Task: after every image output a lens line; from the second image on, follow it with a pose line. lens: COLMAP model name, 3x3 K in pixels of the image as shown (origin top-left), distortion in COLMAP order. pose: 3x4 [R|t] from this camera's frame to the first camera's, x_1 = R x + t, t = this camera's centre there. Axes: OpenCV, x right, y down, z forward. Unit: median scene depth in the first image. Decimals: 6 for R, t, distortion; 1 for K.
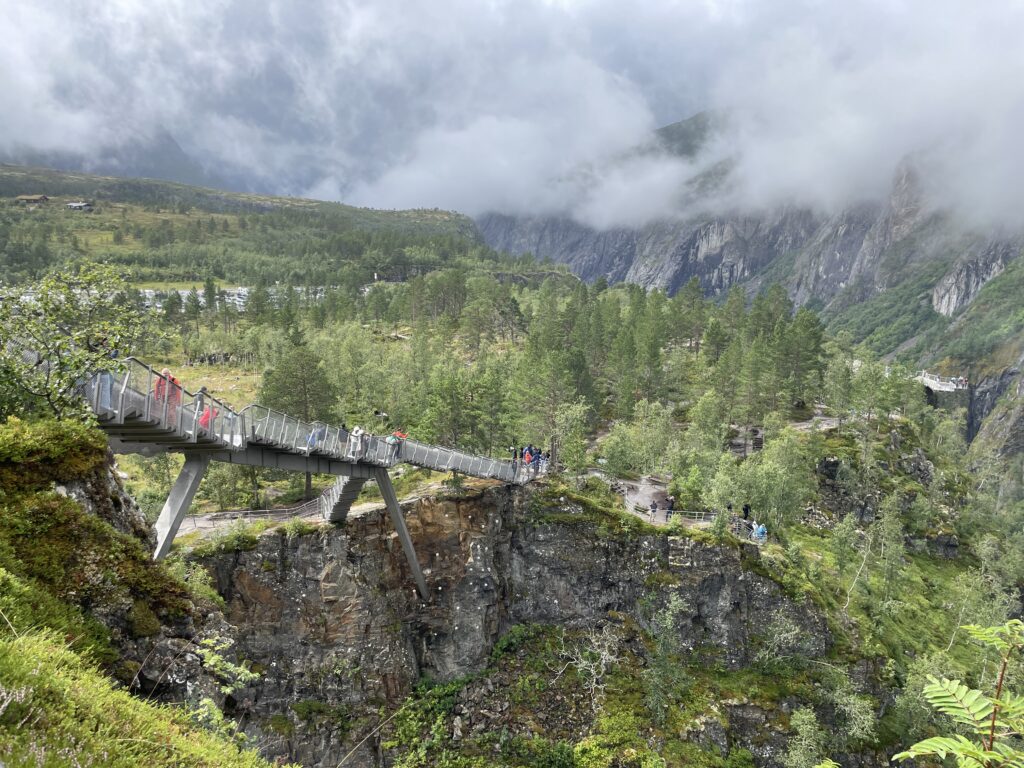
lens RADIAL K [[769.3, 0, 511.7], [0, 769.3, 382.2], [0, 0, 1]] dist [0.102453, -0.128719]
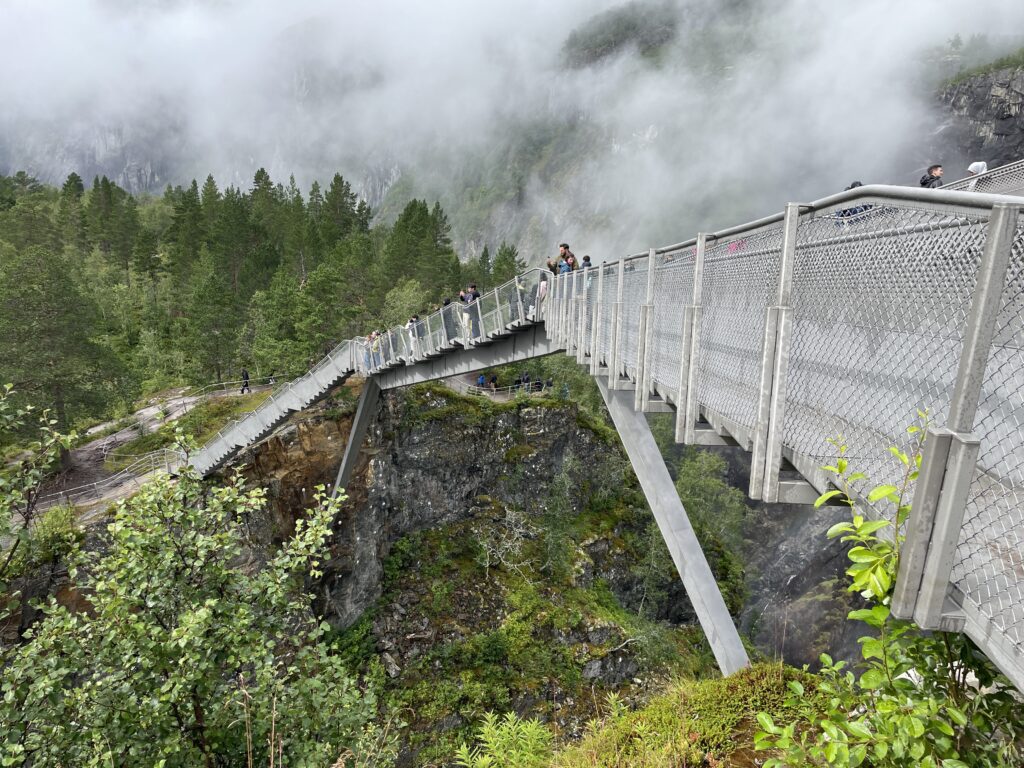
lens RADIAL K [[769.9, 0, 495.2], [0, 769.9, 381.6], [0, 0, 1]] dist [0.121048, -0.186787]
pose [[0.756238, -0.174856, 0.630500, -0.455094], [0.103188, 0.983443, 0.148971, 0.008006], [-0.646109, -0.047598, 0.761760, 0.251850]]
